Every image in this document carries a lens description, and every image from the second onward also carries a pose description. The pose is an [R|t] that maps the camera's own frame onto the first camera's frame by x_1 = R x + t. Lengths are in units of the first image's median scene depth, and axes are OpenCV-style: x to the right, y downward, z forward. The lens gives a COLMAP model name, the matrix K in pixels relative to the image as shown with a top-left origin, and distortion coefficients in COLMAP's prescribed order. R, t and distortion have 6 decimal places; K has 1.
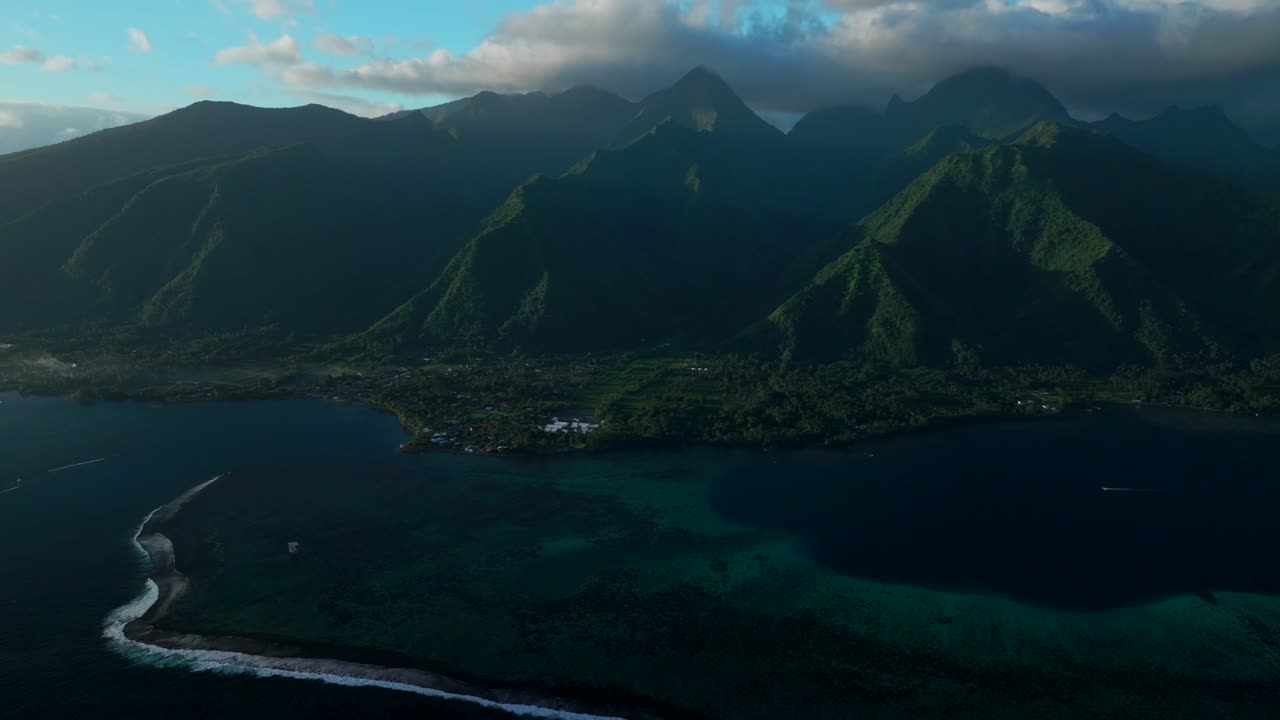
lens RADIAL K [[982.1, 0, 638.2], [0, 982.1, 358.9], [0, 0, 1]] dist [0.013478, 0.005509]
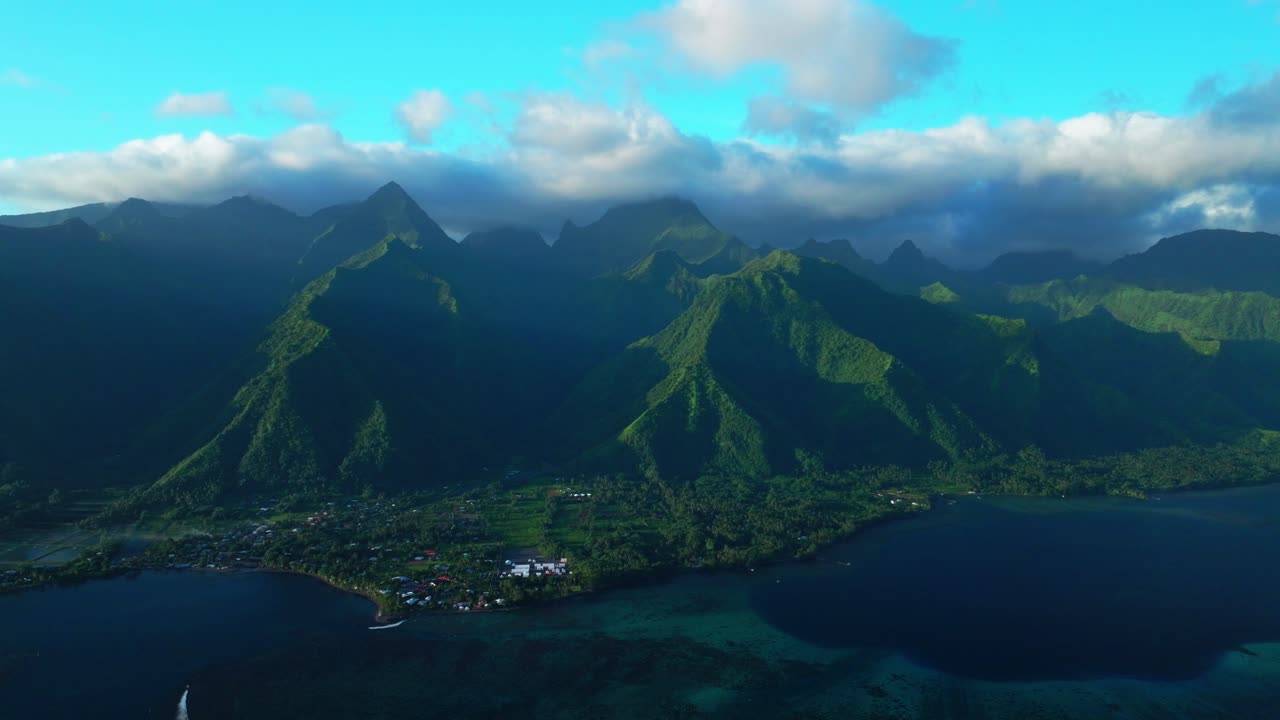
lens RADIAL K [[982.1, 0, 639.3], [0, 982.1, 362.2], [0, 0, 1]] dist [0.013478, 0.005509]
pose [[0.909030, -0.023027, 0.416095, -0.262257], [0.070571, 0.992557, -0.099245, -0.017692], [-0.410713, 0.119581, 0.903889, 0.083242]]
